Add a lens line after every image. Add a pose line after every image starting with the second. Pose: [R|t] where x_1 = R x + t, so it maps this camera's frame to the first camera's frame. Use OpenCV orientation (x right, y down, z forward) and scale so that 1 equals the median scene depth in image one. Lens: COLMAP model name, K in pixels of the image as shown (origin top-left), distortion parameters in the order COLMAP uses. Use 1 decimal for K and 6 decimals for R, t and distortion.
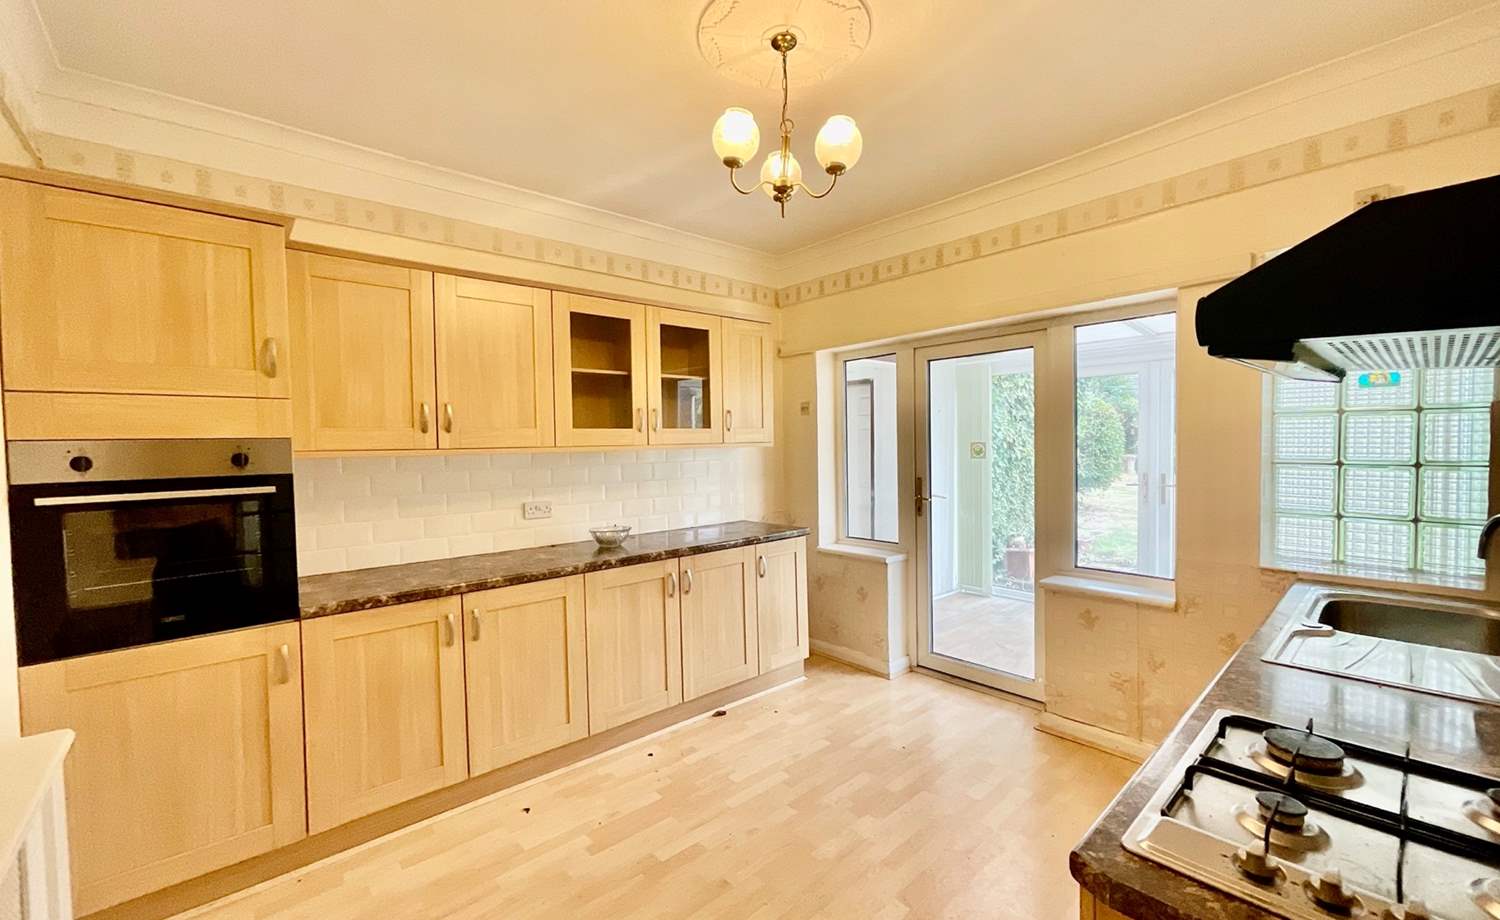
lens RADIAL K [[608.6, 0, 750.0], [0, 608.6, 460.0], [0, 0, 1]] dist [0.001290, 0.000003]
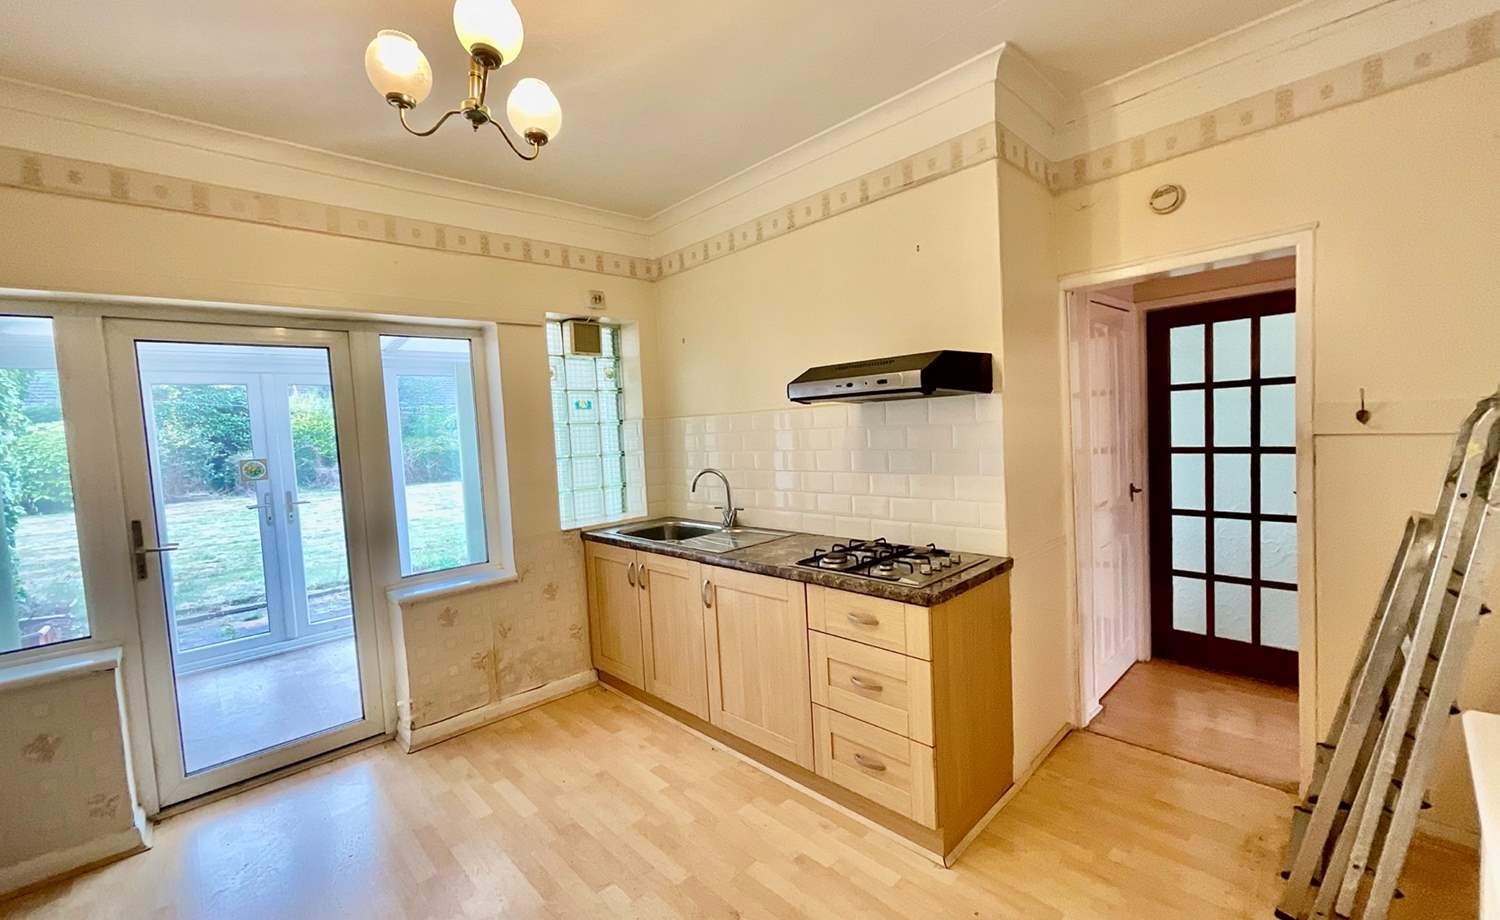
lens RADIAL K [[599.1, 0, 770.5], [0, 599.1, 461.8], [0, 0, 1]] dist [0.000737, 0.000071]
pose [[-0.045473, -0.041954, 0.998084, -0.465560], [0.081634, 0.995620, 0.045570, -0.008491], [-0.995624, 0.083550, -0.041849, 0.435306]]
